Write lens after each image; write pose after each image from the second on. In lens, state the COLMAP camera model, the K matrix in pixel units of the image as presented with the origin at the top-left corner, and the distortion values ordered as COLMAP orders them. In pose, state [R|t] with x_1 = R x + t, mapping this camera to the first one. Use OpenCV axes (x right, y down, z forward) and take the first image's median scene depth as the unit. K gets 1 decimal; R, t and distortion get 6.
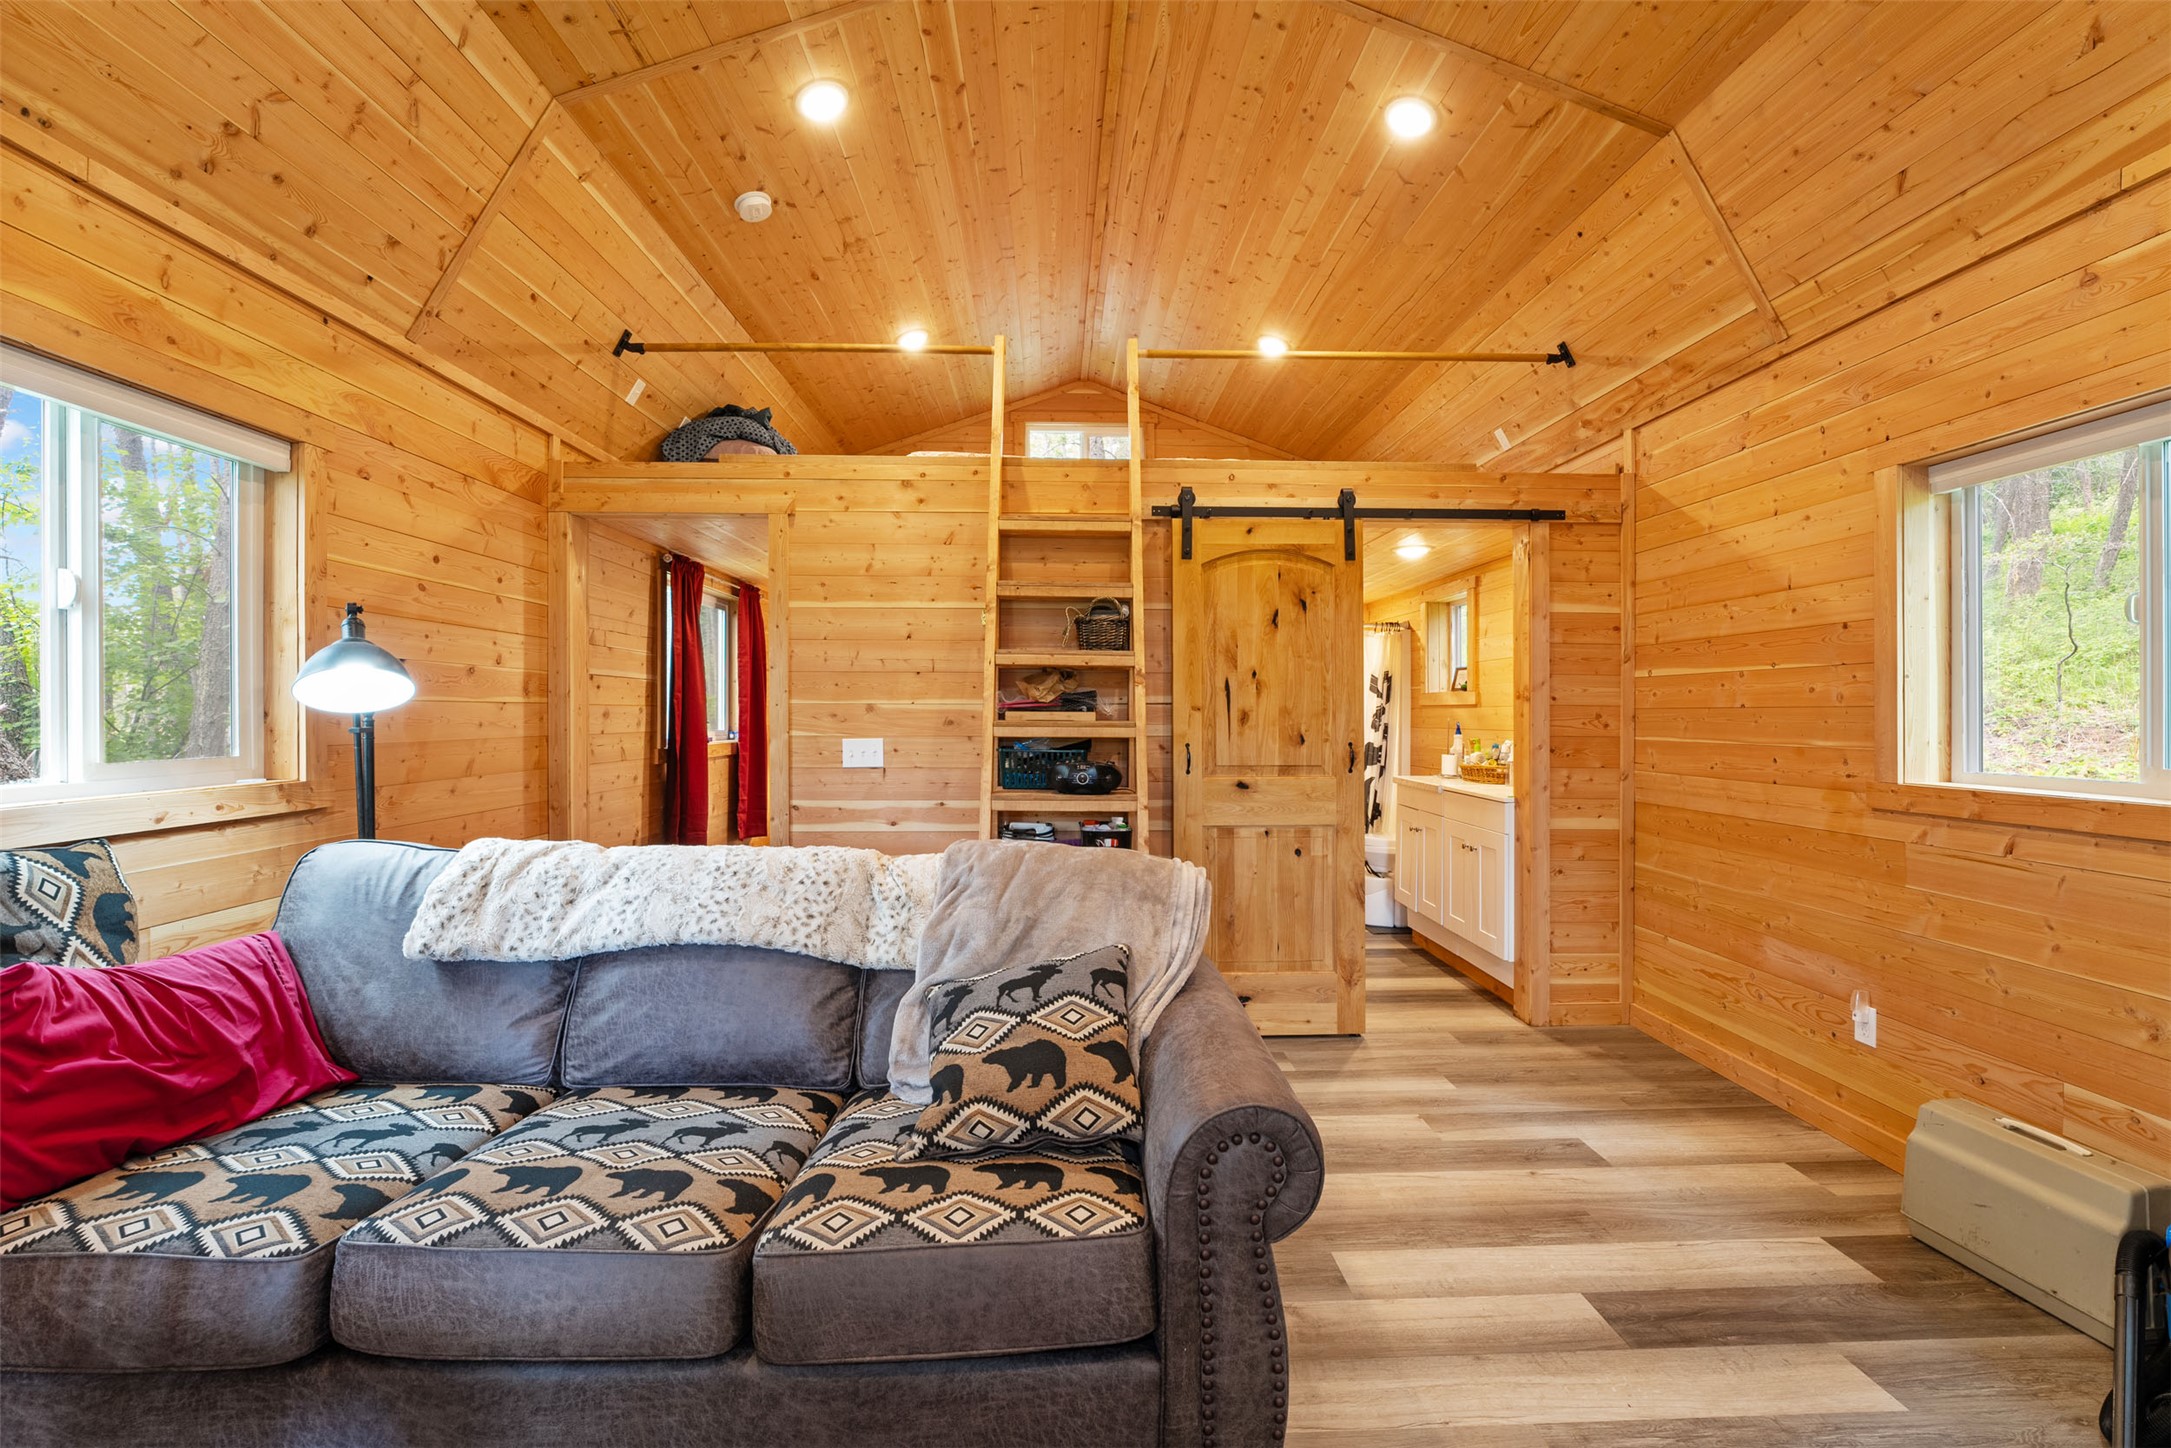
lens RADIAL K [[904.8, 0, 1086.7], [0, 904.8, 706.0], [0, 0, 1]] dist [-0.013916, 0.004333]
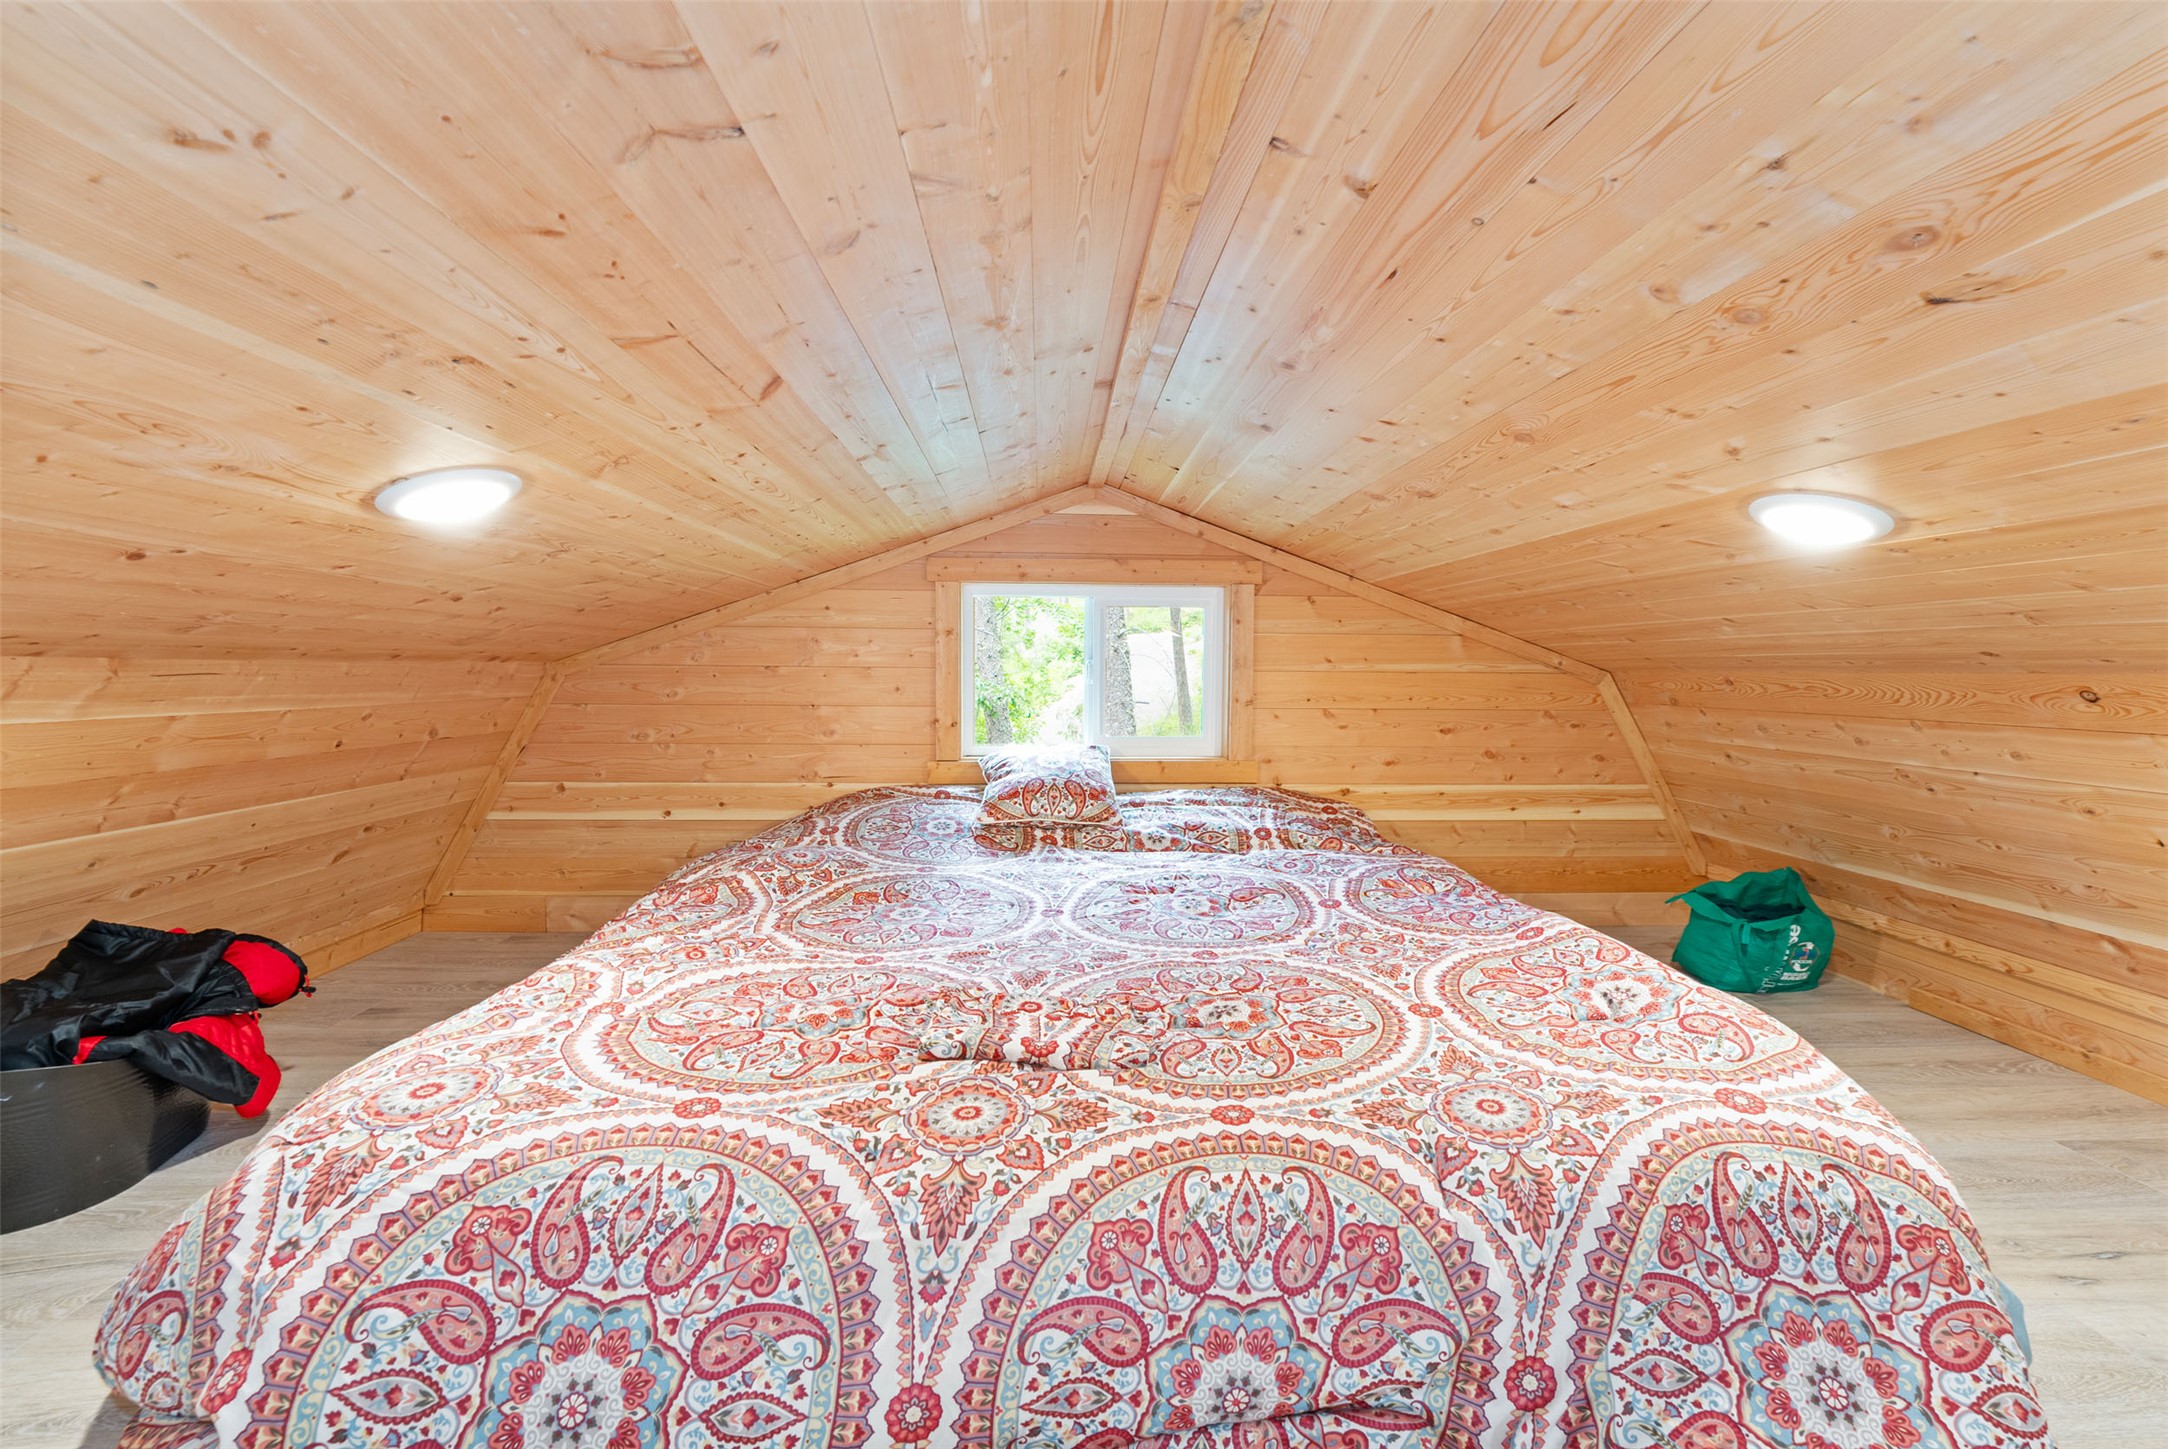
lens RADIAL K [[907.9, 0, 1072.3], [0, 907.9, 674.6], [0, 0, 1]] dist [-0.015317, 0.000816]
pose [[0.999822, 0.018849, -0.000103, -0.024126], [-0.018849, 0.999814, 0.004072, -0.528609], [0.000180, -0.004069, 0.999992, 1.102710]]
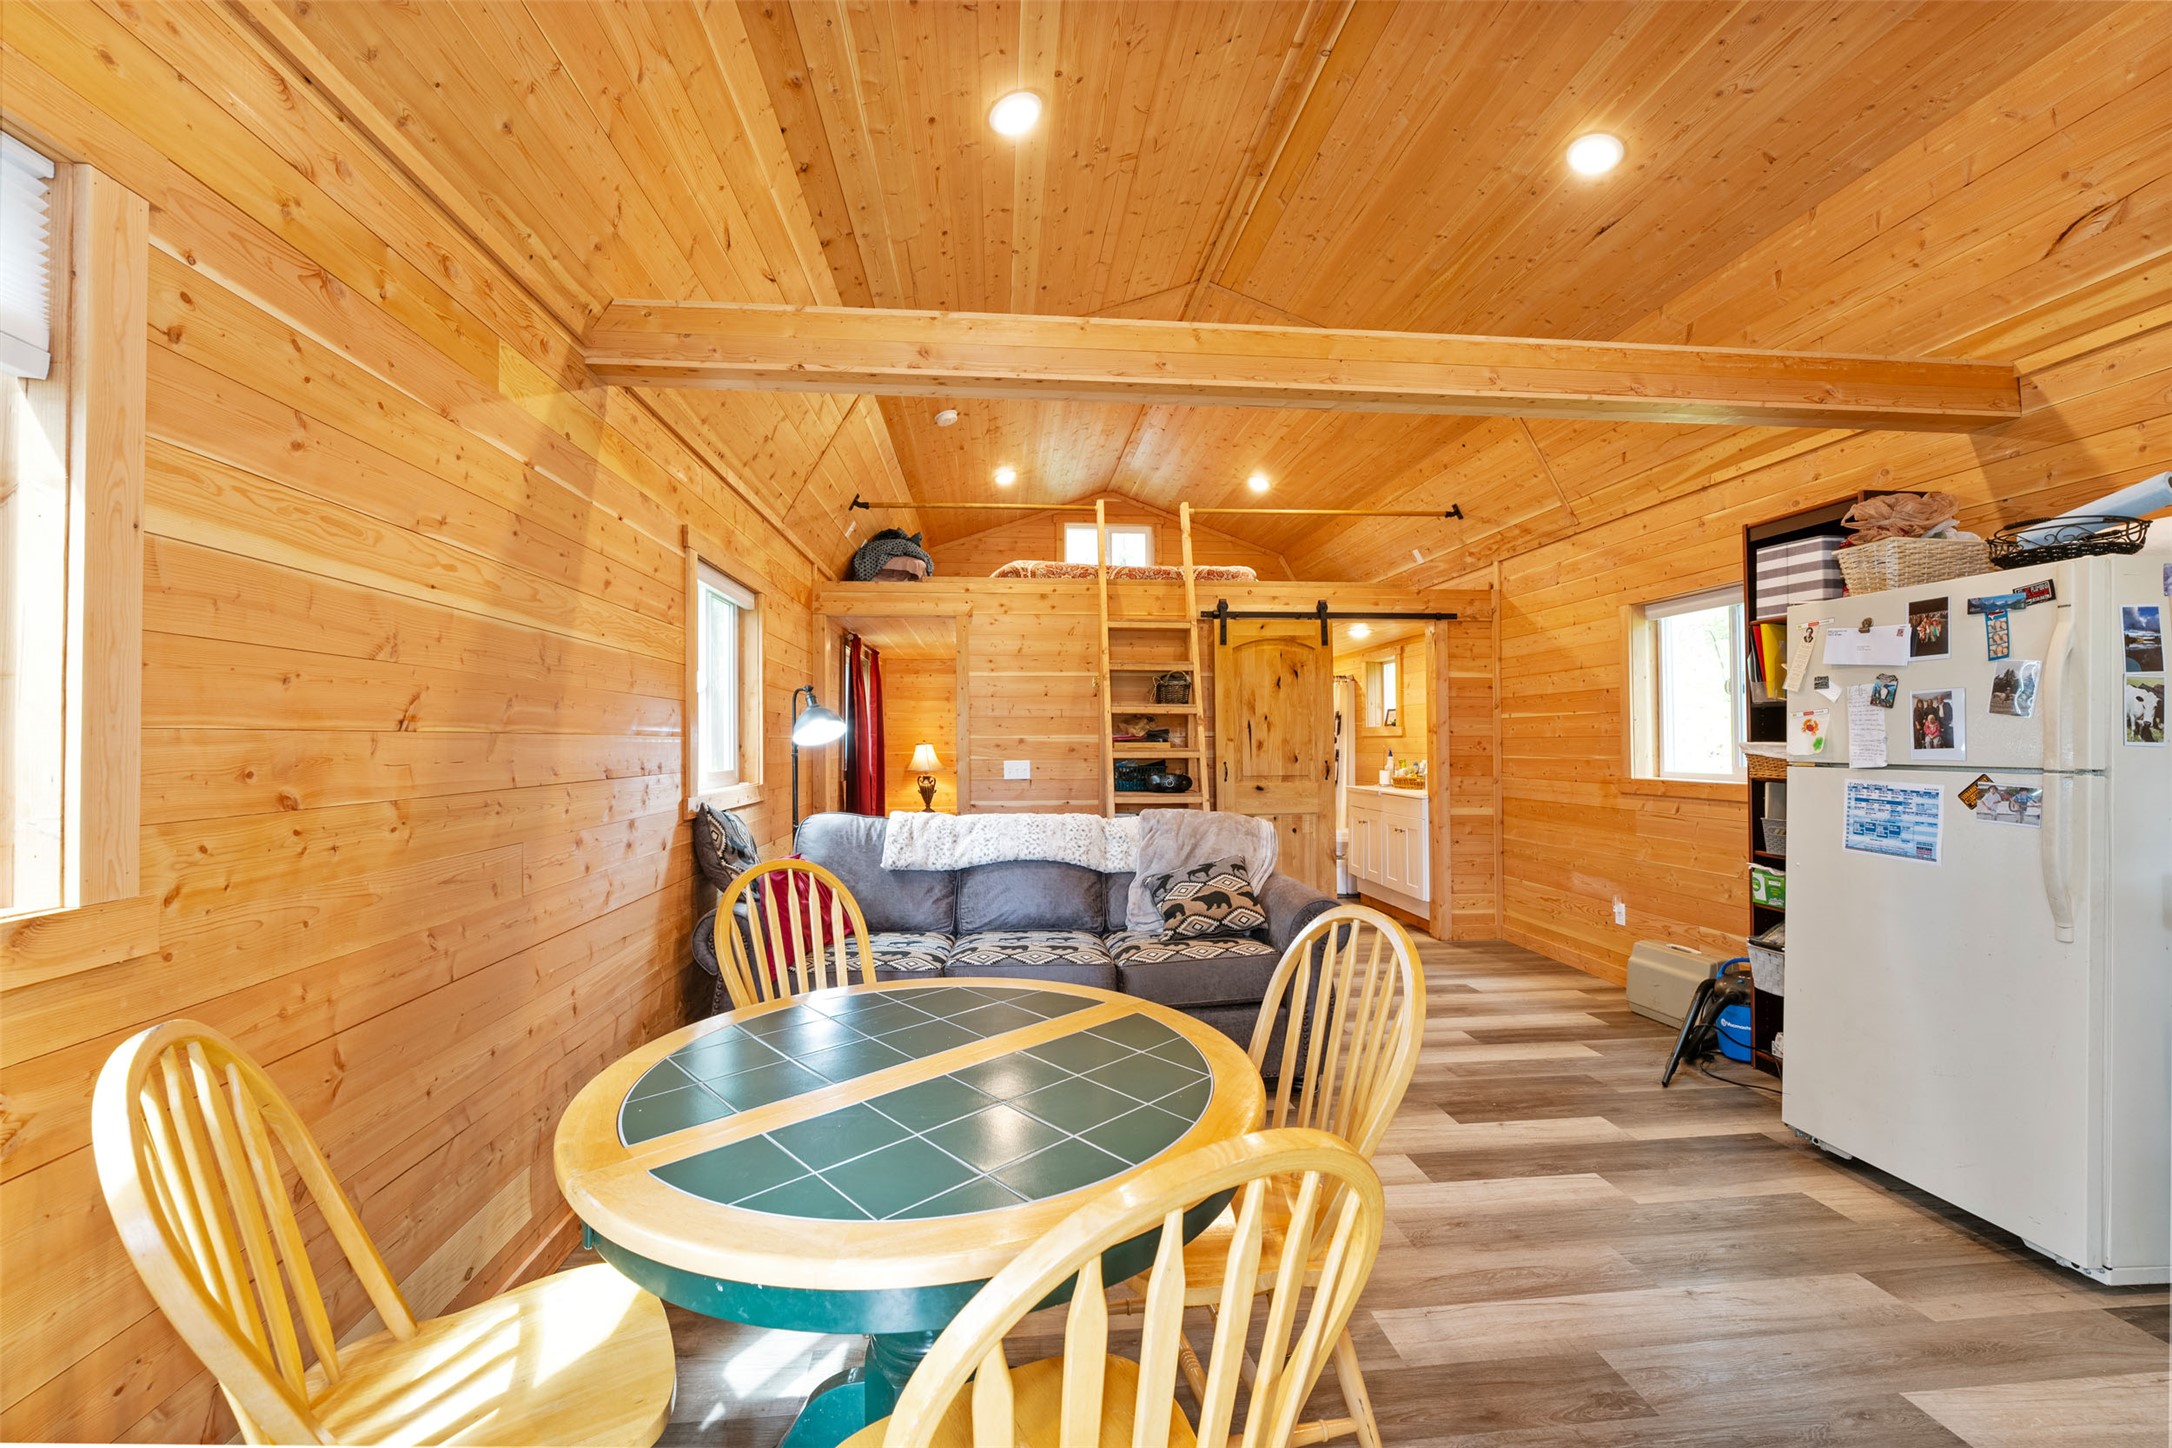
lens RADIAL K [[873.0, 0, 1086.0], [0, 873.0, 724.0], [0, 0, 1]] dist [0.000024, -0.000157]
pose [[0.997860, -0.005360, 0.065162, -0.236033], [0.006388, 0.999858, -0.015575, -0.002736], [-0.065070, 0.015958, 0.997753, -0.518187]]
